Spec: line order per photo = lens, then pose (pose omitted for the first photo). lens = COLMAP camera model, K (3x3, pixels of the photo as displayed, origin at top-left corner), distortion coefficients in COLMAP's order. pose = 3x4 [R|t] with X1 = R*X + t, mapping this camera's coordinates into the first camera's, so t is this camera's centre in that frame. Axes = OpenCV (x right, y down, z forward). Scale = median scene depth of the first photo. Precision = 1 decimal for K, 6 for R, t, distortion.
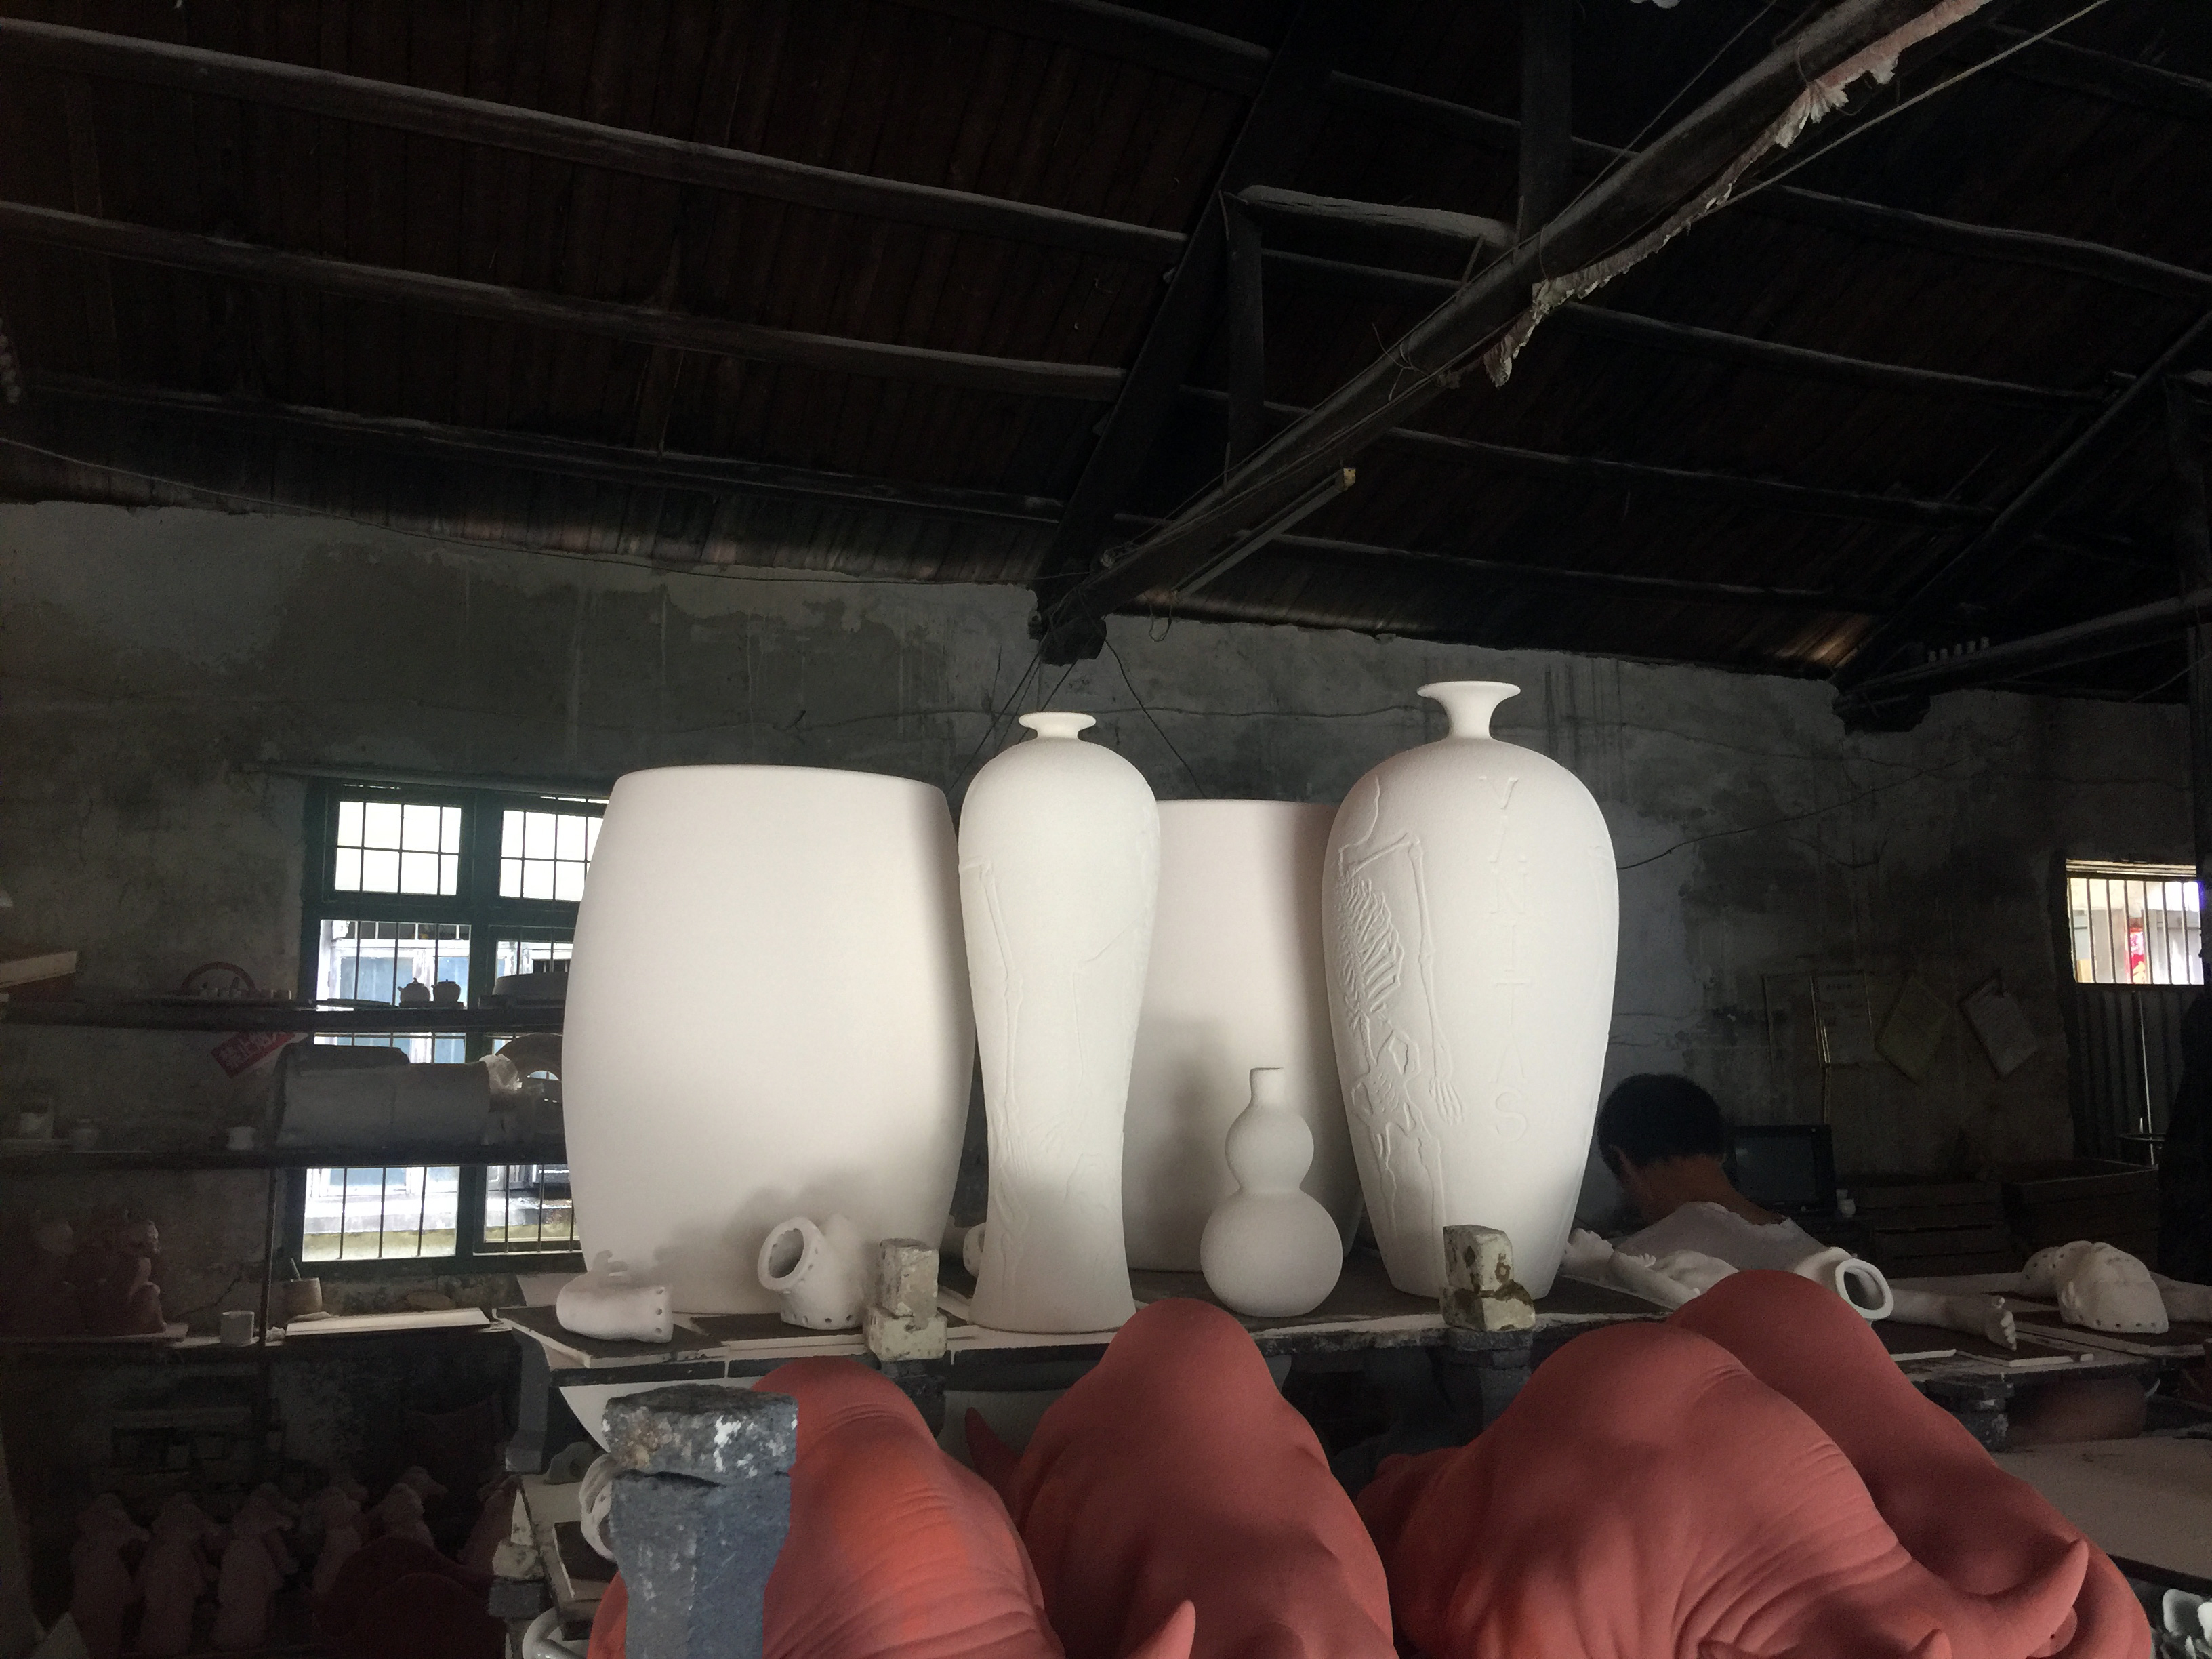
lens RADIAL K [[1849.2, 0, 1106.0], [0, 1849.2, 829.5], [0, 0, 1]] dist [0.070389, -0.123230]
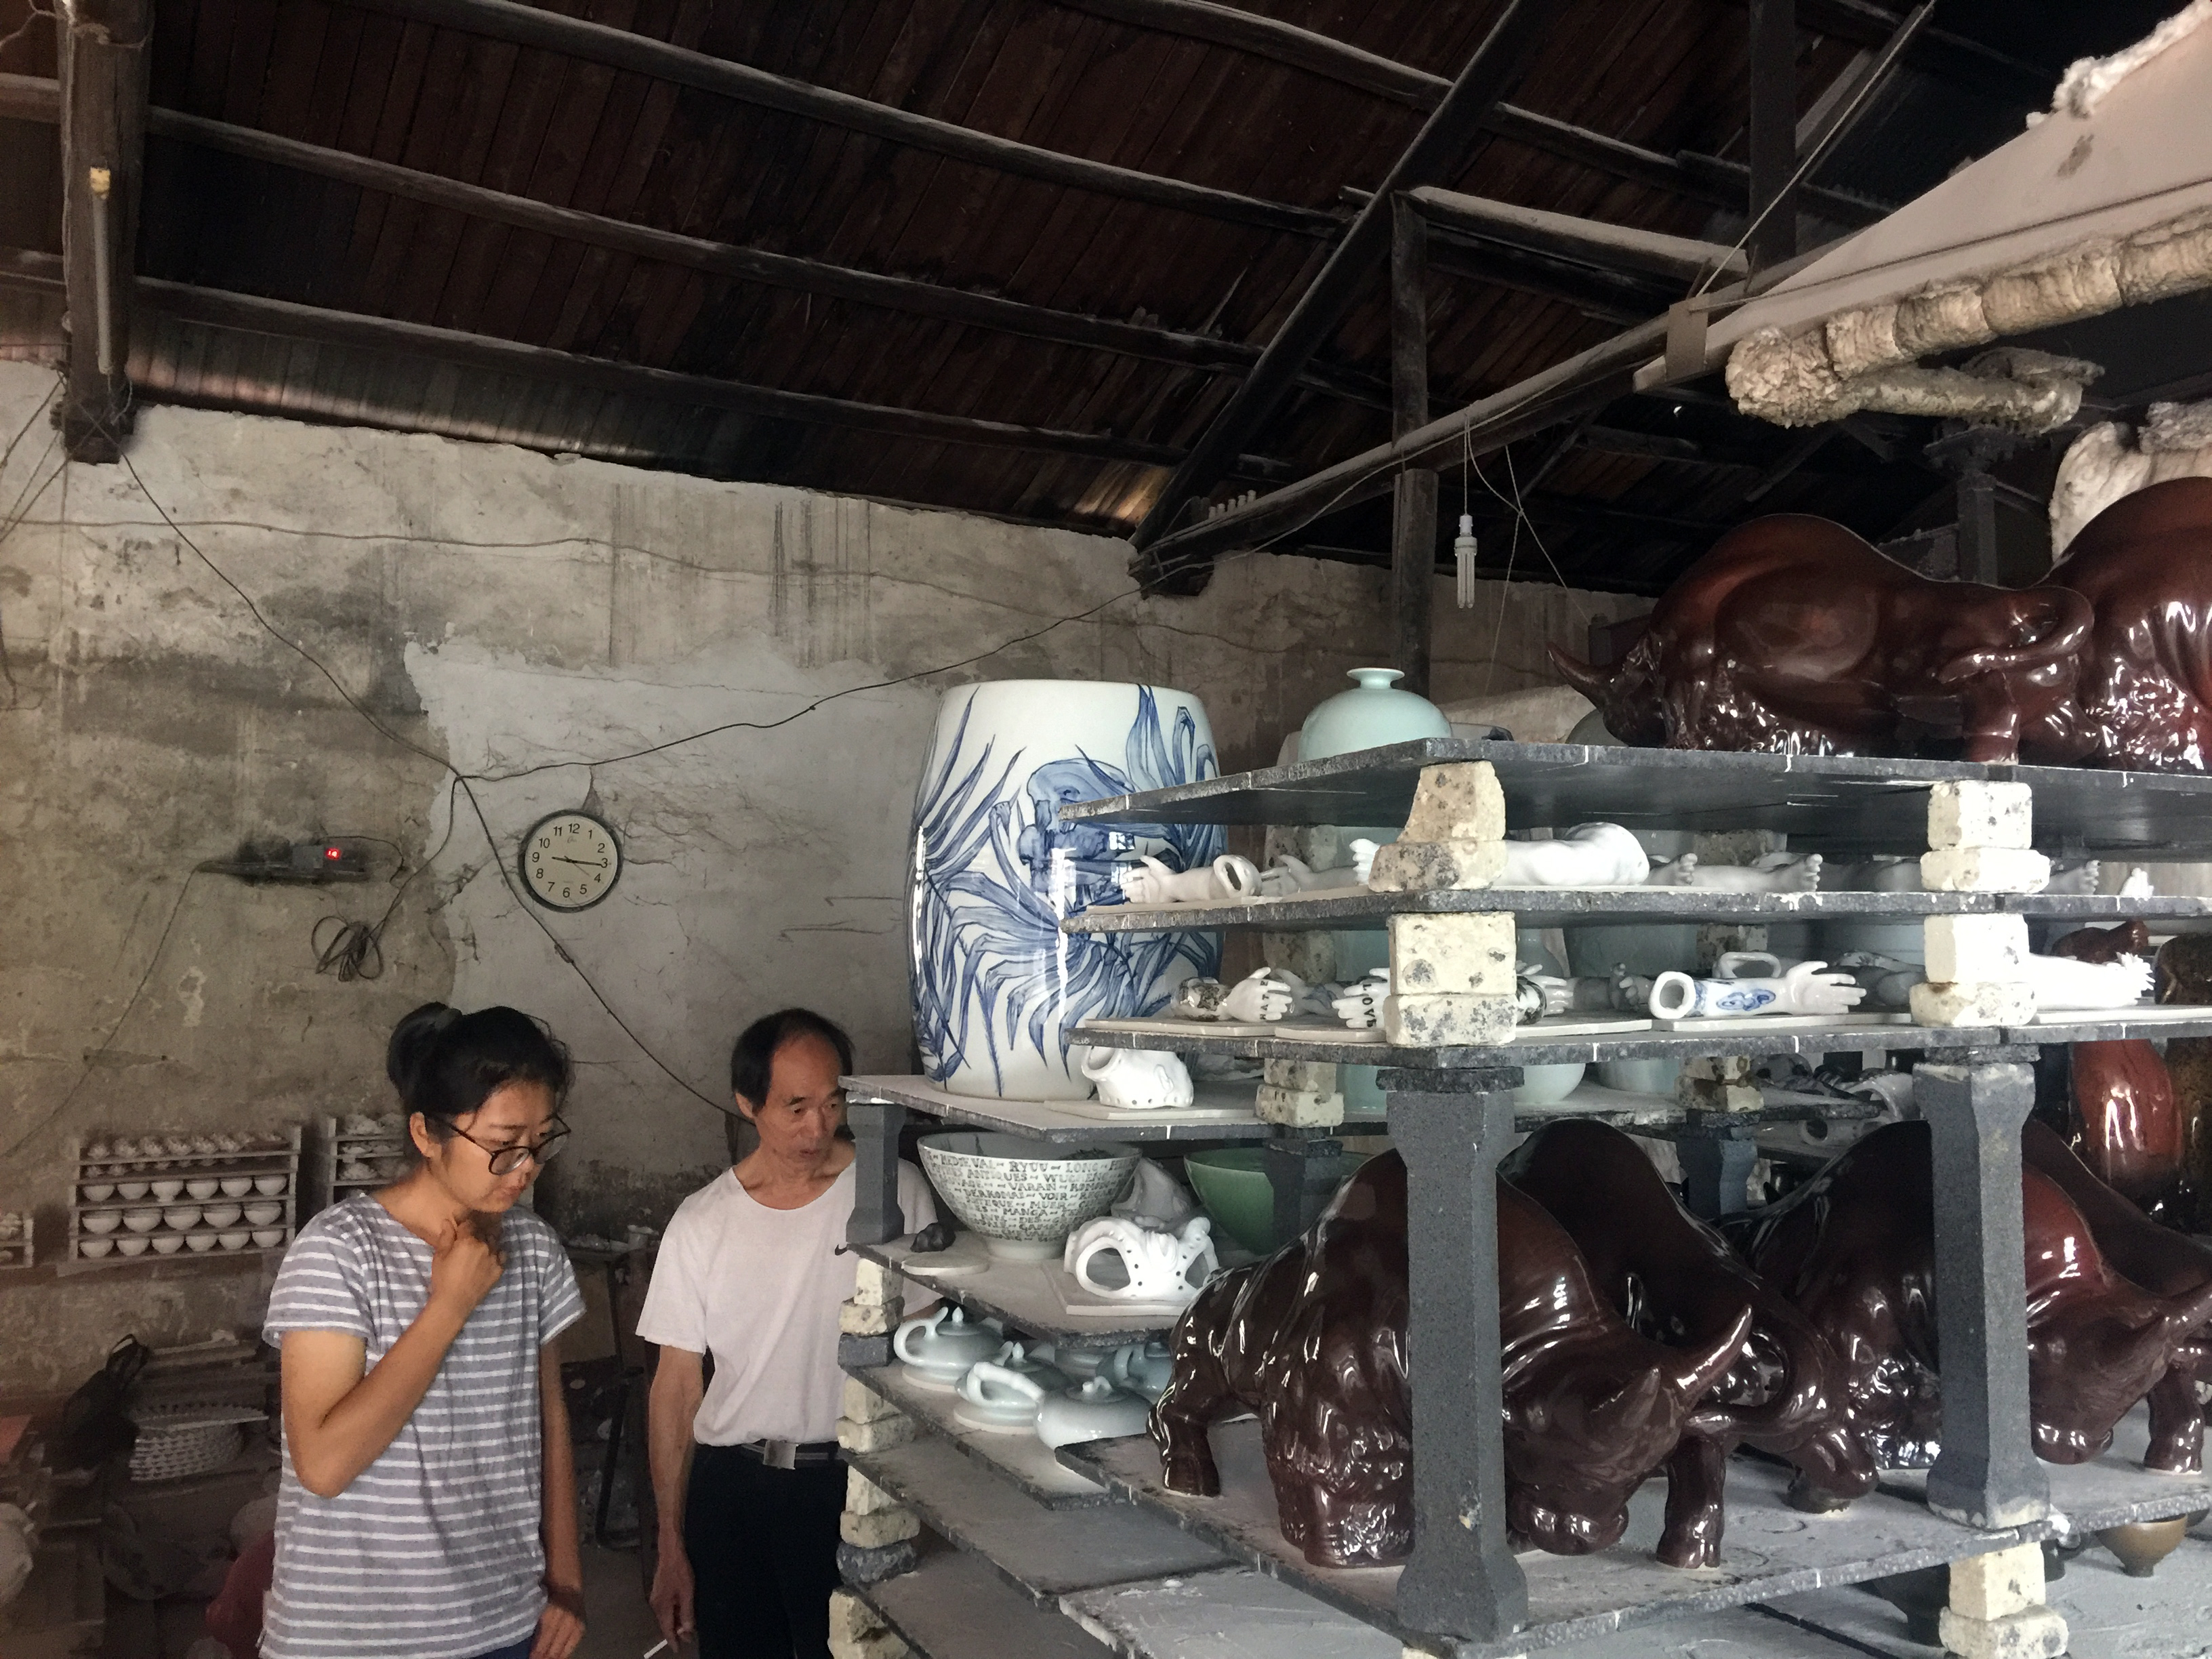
lens RADIAL K [[1849.2, 0, 1106.0], [0, 1849.2, 829.5], [0, 0, 1]] dist [0.070389, -0.123230]
pose [[0.990406, 0.014770, 0.137397, 0.278923], [-0.021604, 0.998595, 0.048385, 0.020681], [-0.136489, -0.050889, 0.989334, 0.102950]]
